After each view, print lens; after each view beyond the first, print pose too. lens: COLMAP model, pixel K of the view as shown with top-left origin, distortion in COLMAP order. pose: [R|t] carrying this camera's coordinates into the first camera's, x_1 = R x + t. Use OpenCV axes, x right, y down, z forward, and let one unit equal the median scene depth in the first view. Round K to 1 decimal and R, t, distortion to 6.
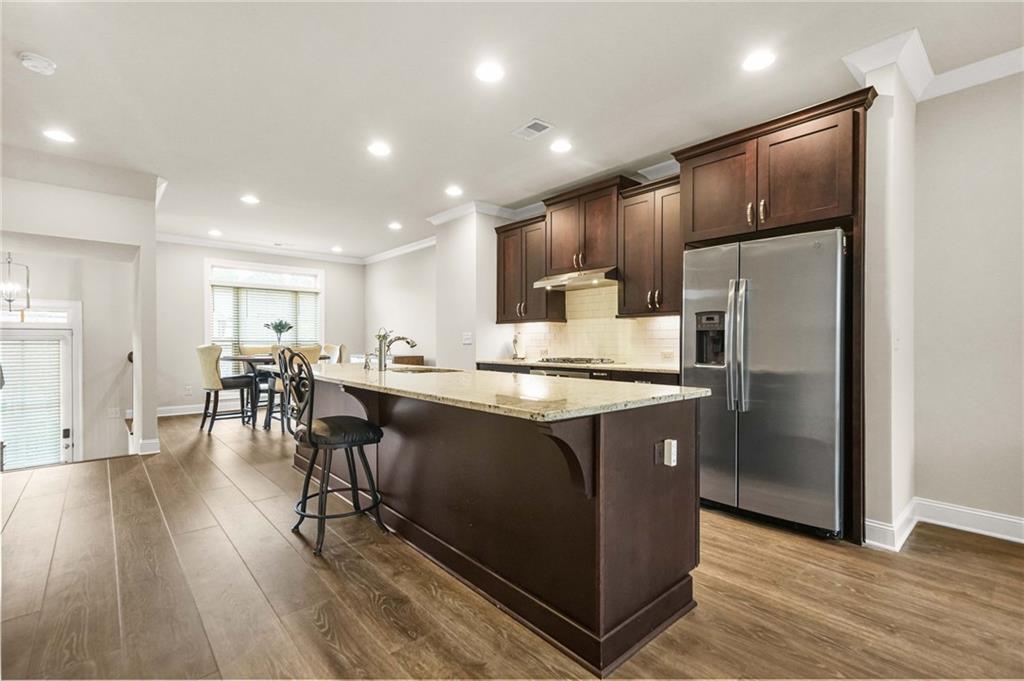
lens RADIAL K [[464.0, 0, 511.0], [0, 464.0, 343.8], [0, 0, 1]] dist [0.004930, 0.004081]
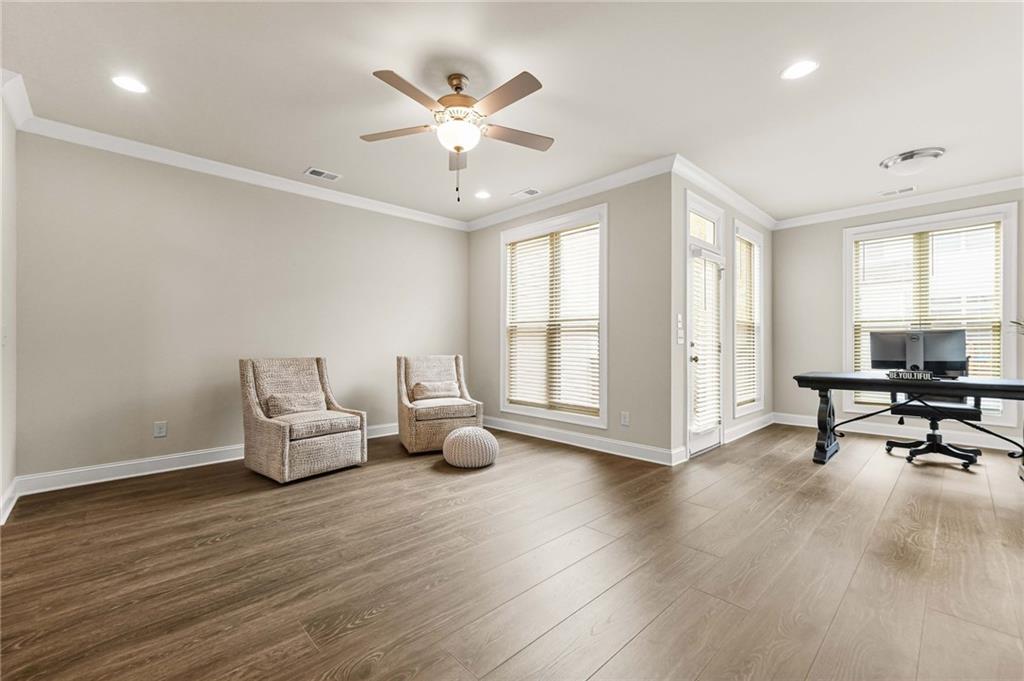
lens RADIAL K [[422.4, 0, 503.0], [0, 422.4, 344.3], [0, 0, 1]] dist [-0.001860, 0.000514]
pose [[-0.032359, 0.002400, 0.999473, -0.121402], [0.003469, 0.999991, -0.002289, 0.007913], [-0.999470, 0.003393, -0.032367, -0.091474]]
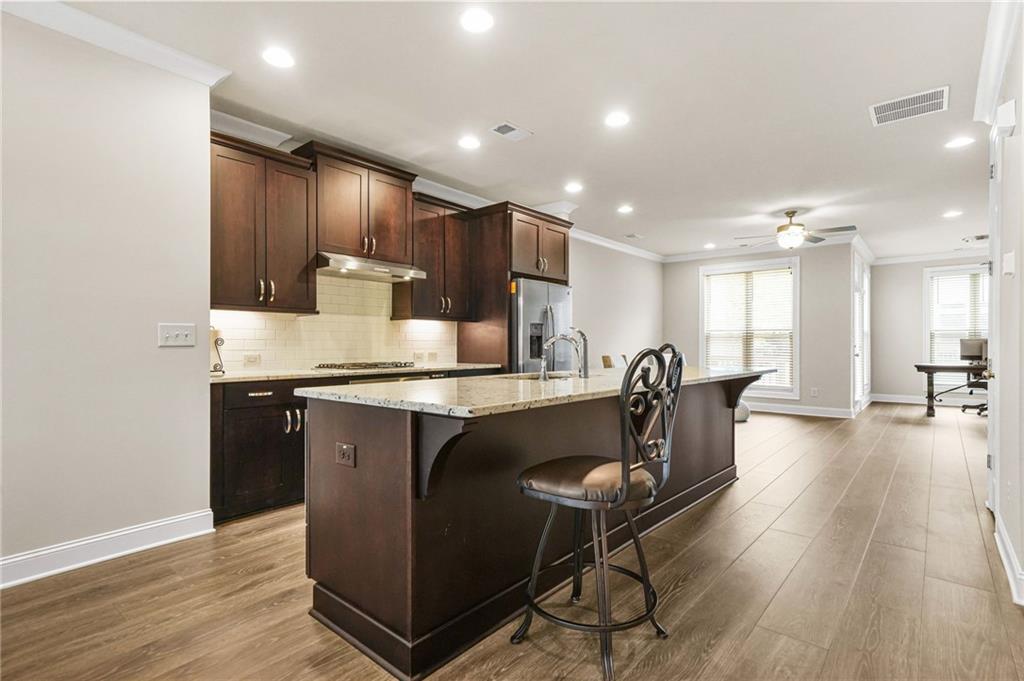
lens RADIAL K [[497.5, 0, 505.5], [0, 497.5, 346.1], [0, 0, 1]] dist [0.012837, 0.001107]
pose [[-0.138470, 0.004311, 0.990357, -0.734465], [0.006118, 0.999975, -0.003498, 0.006326], [-0.990348, 0.005574, -0.138493, 0.835613]]
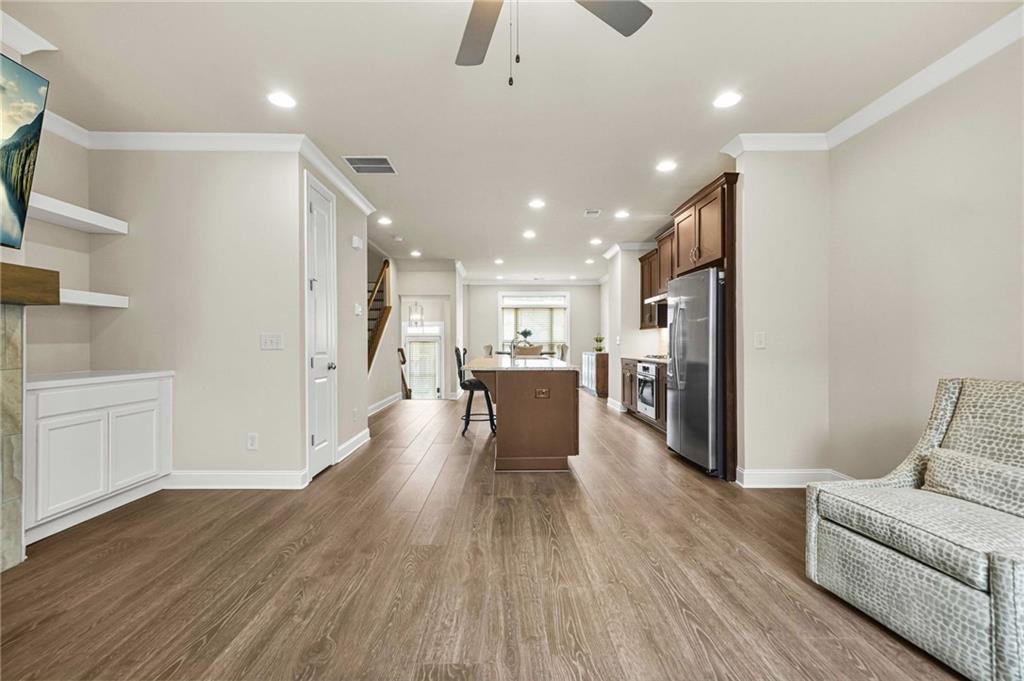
lens RADIAL K [[447.3, 0, 502.5], [0, 447.3, 339.7], [0, 0, 1]] dist [0.008848, 0.001103]
pose [[0.751959, -0.003815, -0.659199, 0.615486], [-0.002933, 0.999954, -0.009132, 0.000377], [0.659204, 0.008801, 0.751913, -0.282366]]
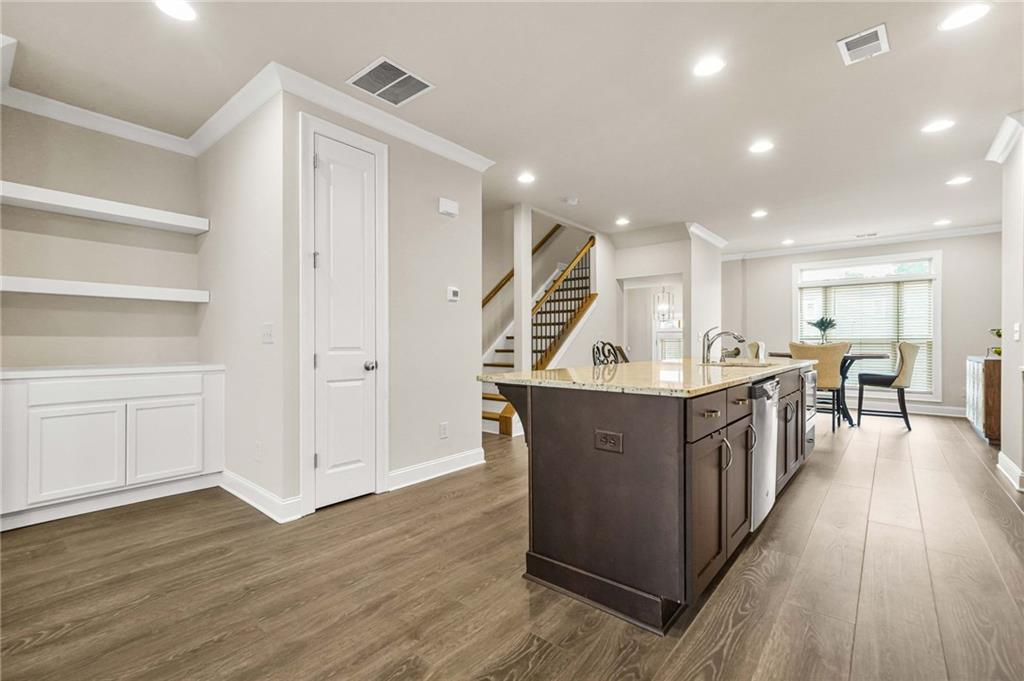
lens RADIAL K [[447.3, 0, 503.2], [0, 447.3, 341.1], [0, 0, 1]] dist [0.008848, 0.001103]
pose [[0.139584, 0.000451, -0.990210, 0.489039], [-0.004550, 0.999990, -0.000186, 0.006399], [0.990200, 0.004531, 0.139585, 0.243753]]
